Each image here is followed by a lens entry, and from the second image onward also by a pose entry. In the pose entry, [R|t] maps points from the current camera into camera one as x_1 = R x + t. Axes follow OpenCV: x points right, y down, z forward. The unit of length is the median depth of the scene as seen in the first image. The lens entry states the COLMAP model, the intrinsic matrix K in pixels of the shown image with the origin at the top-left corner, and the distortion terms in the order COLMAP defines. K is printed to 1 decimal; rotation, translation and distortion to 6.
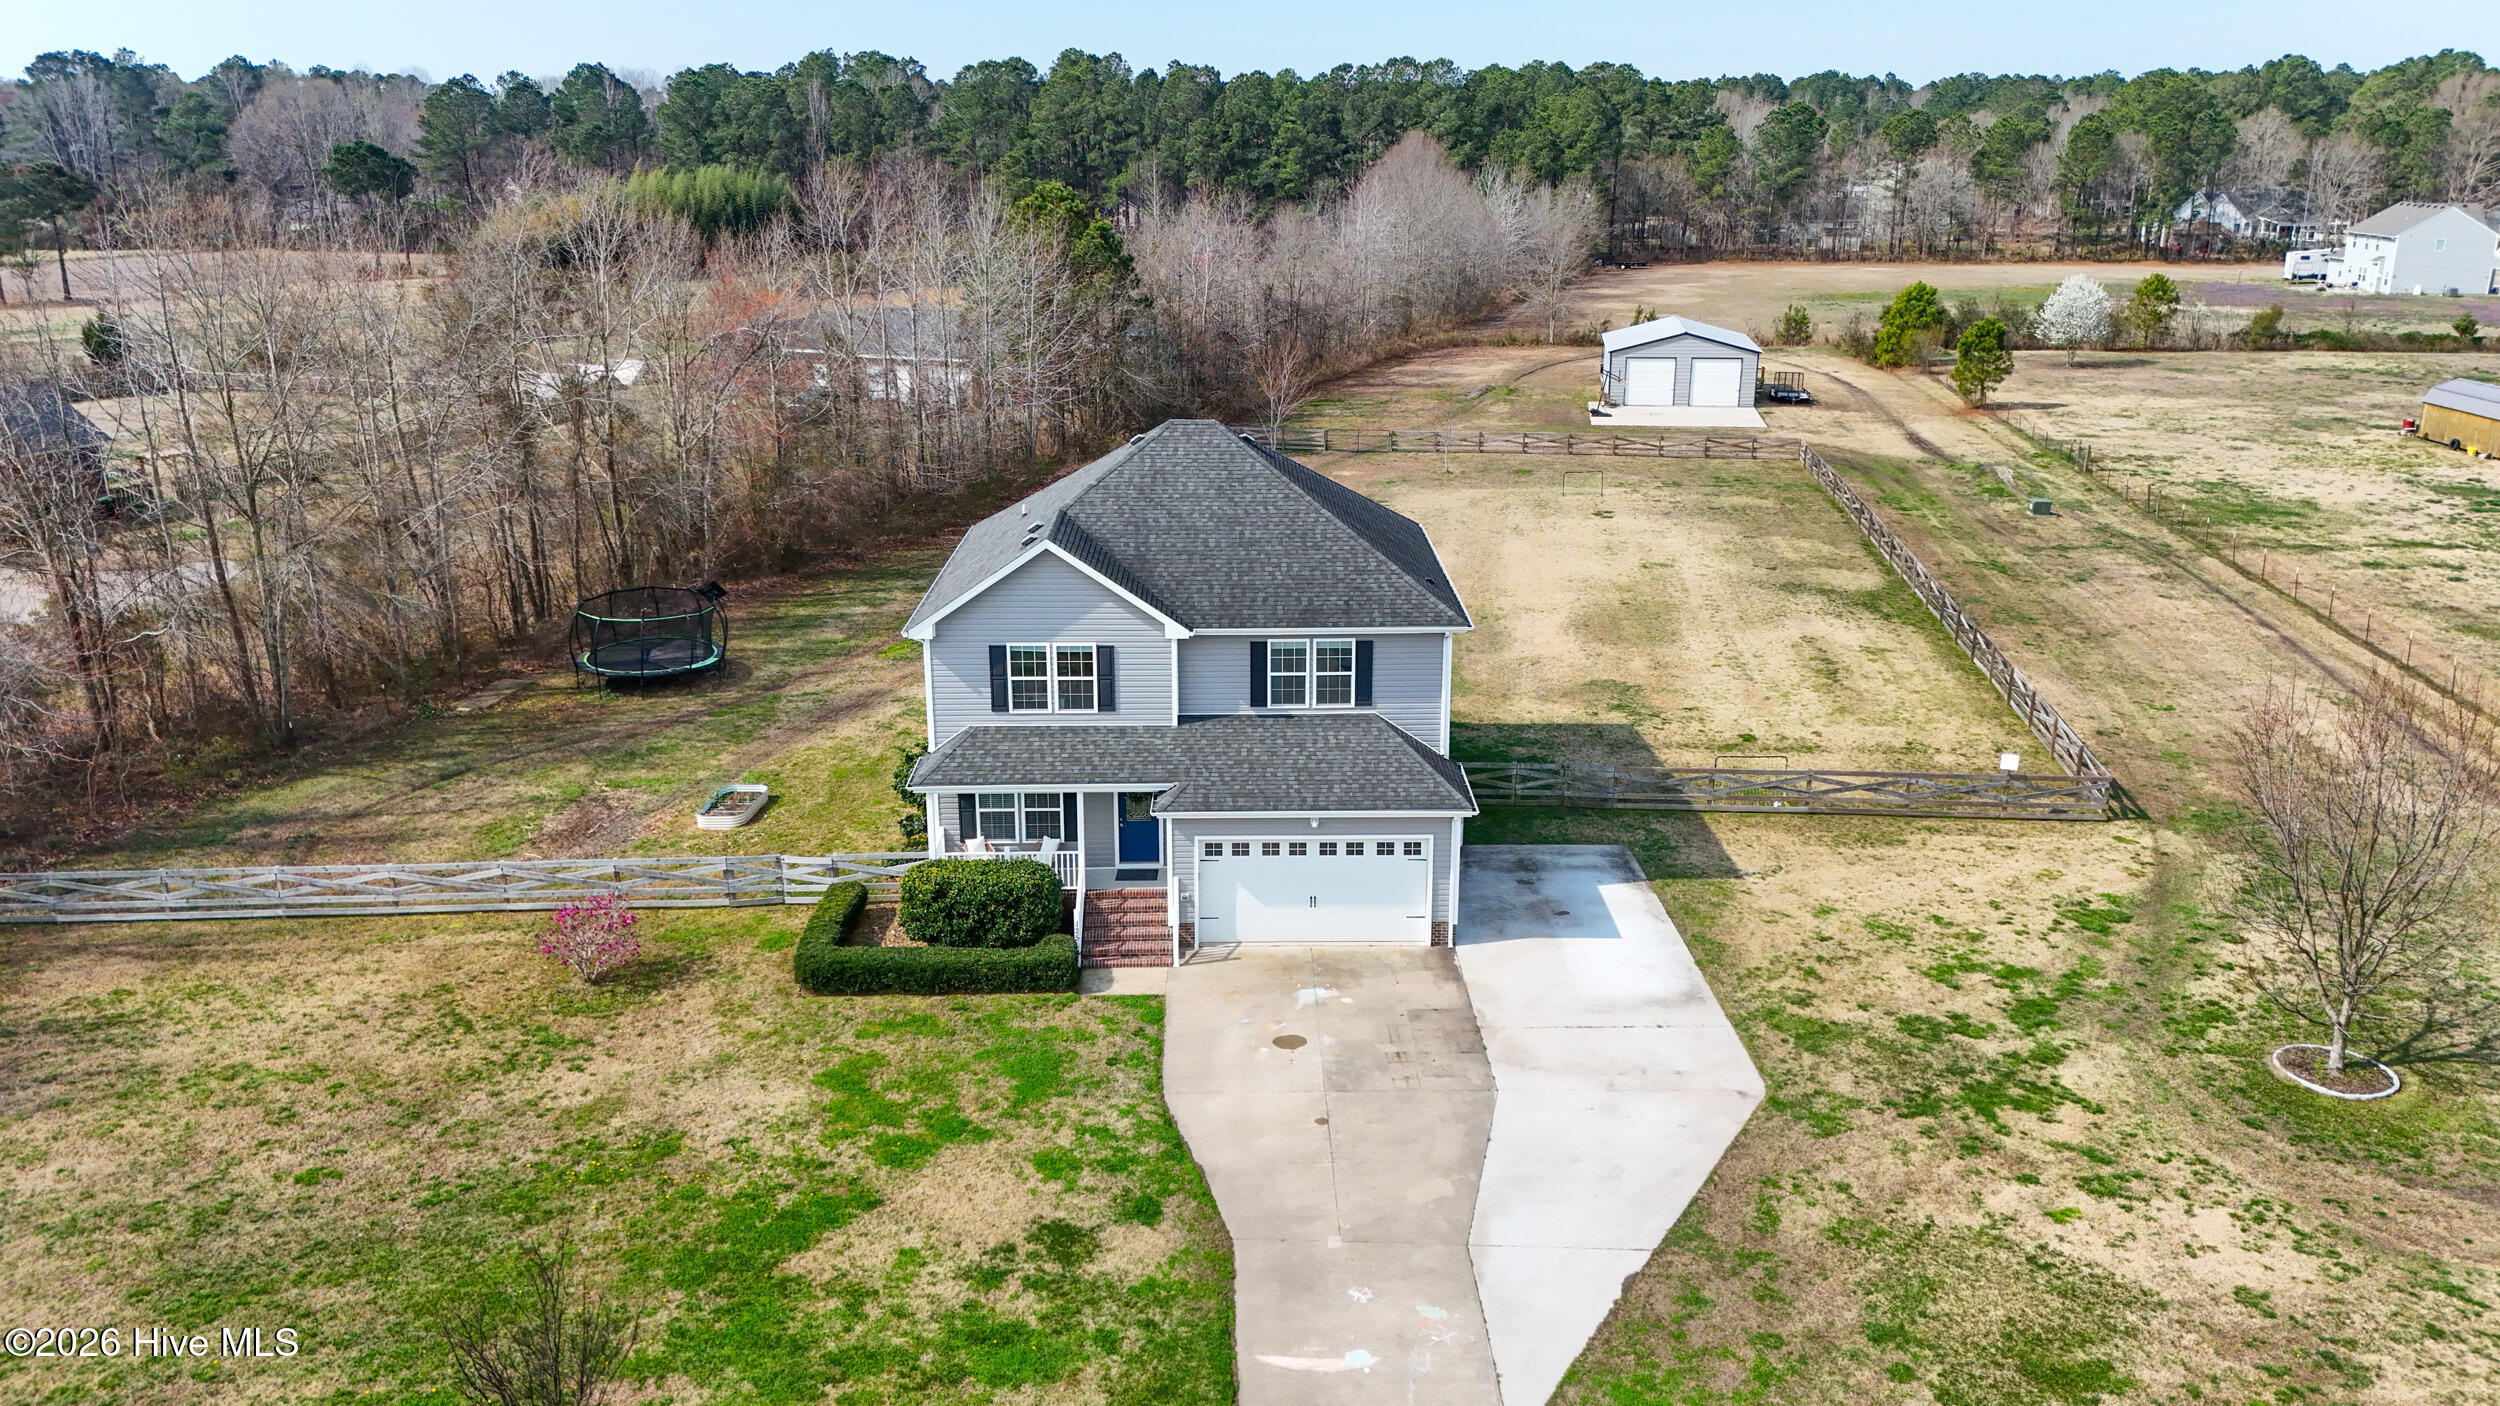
lens RADIAL K [[1822.9, 0, 1250.0], [0, 1822.9, 703.0], [0, 0, 1]] dist [0.089018, -0.109122]
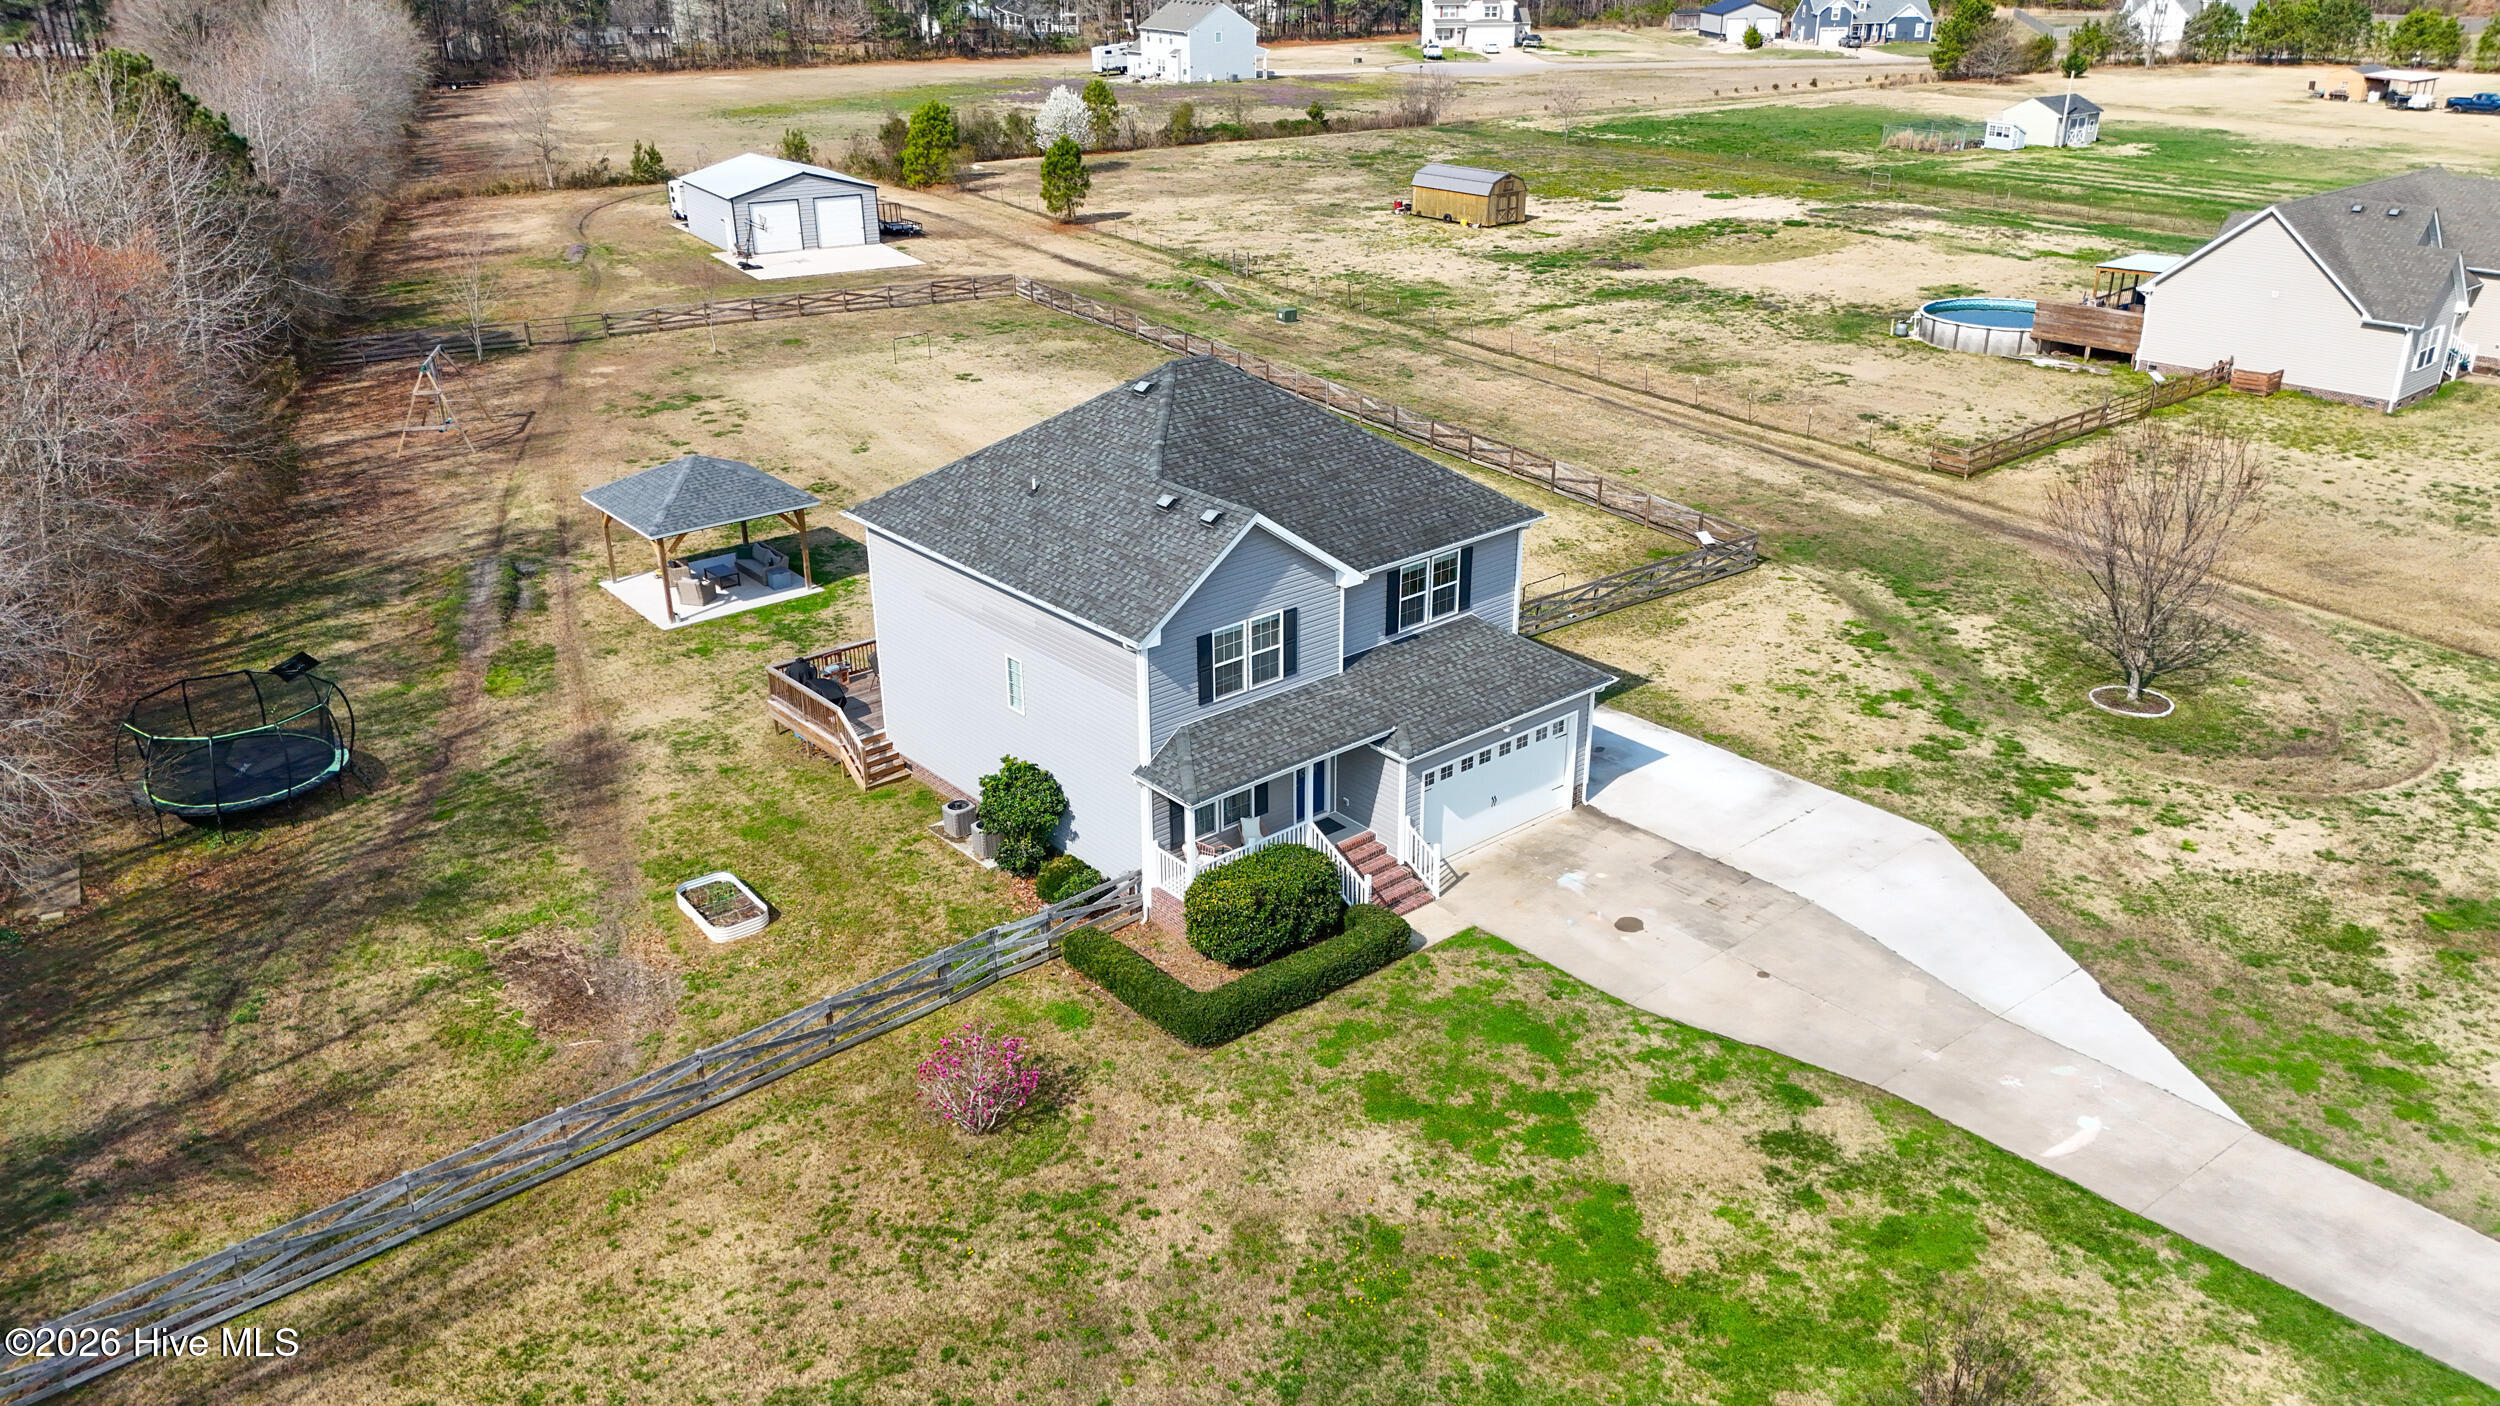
lens RADIAL K [[1822.9, 0, 1250.0], [0, 1822.9, 703.0], [0, 0, 1]] dist [0.089018, -0.109122]
pose [[0.768025, -0.256483, 0.586818, -0.661159], [0.193462, 0.966409, 0.169190, -0.147842], [-0.610500, -0.016415, 0.791846, 0.244783]]
